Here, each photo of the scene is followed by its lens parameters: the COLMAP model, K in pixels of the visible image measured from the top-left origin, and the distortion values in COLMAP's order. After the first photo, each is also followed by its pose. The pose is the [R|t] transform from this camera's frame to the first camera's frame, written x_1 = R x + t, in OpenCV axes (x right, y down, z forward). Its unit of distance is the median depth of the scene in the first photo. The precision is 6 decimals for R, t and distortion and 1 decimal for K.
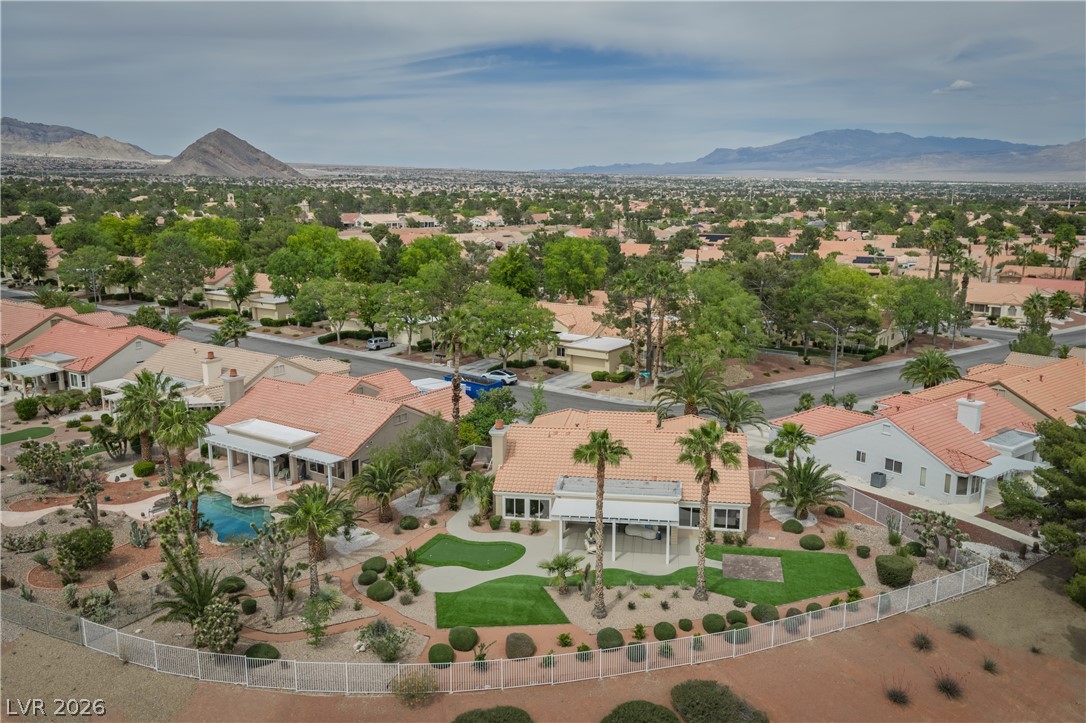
lens RADIAL K [[886.1, 0, 543.0], [0, 886.1, 361.5], [0, 0, 1]] dist [0.015880, -0.010430]
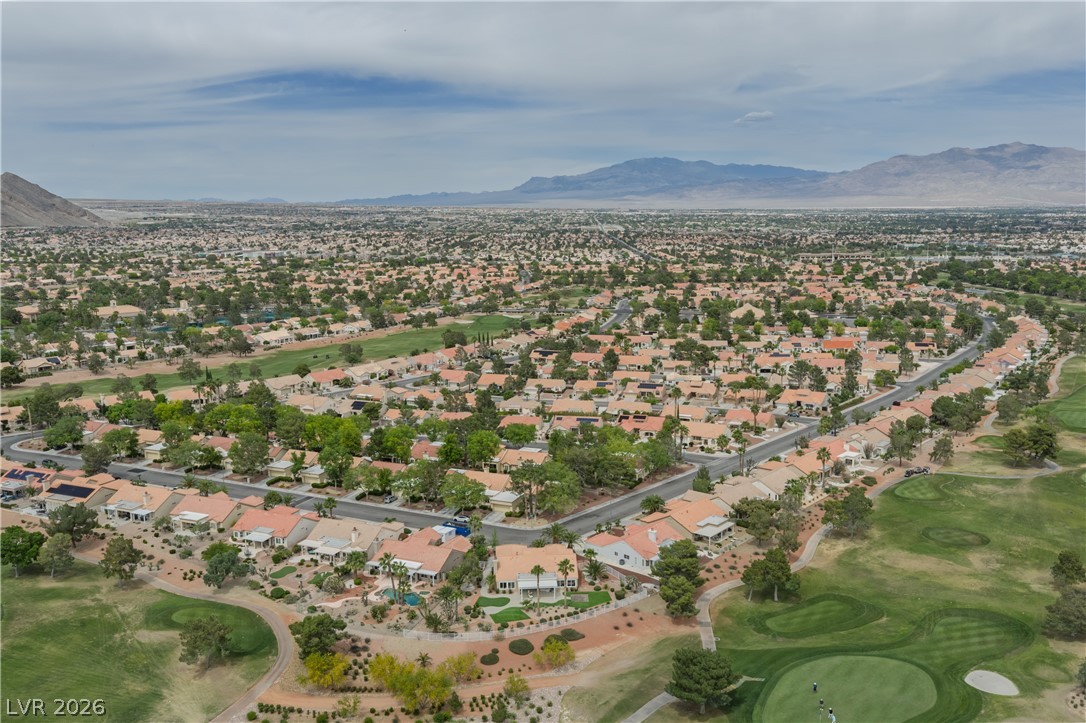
lens RADIAL K [[886.1, 0, 543.0], [0, 886.1, 361.5], [0, 0, 1]] dist [0.015880, -0.010430]
pose [[0.980355, -0.043177, 0.192455, -0.479667], [0.051009, 0.998052, -0.035923, -0.517737], [-0.190529, 0.045034, 0.980648, -2.179828]]
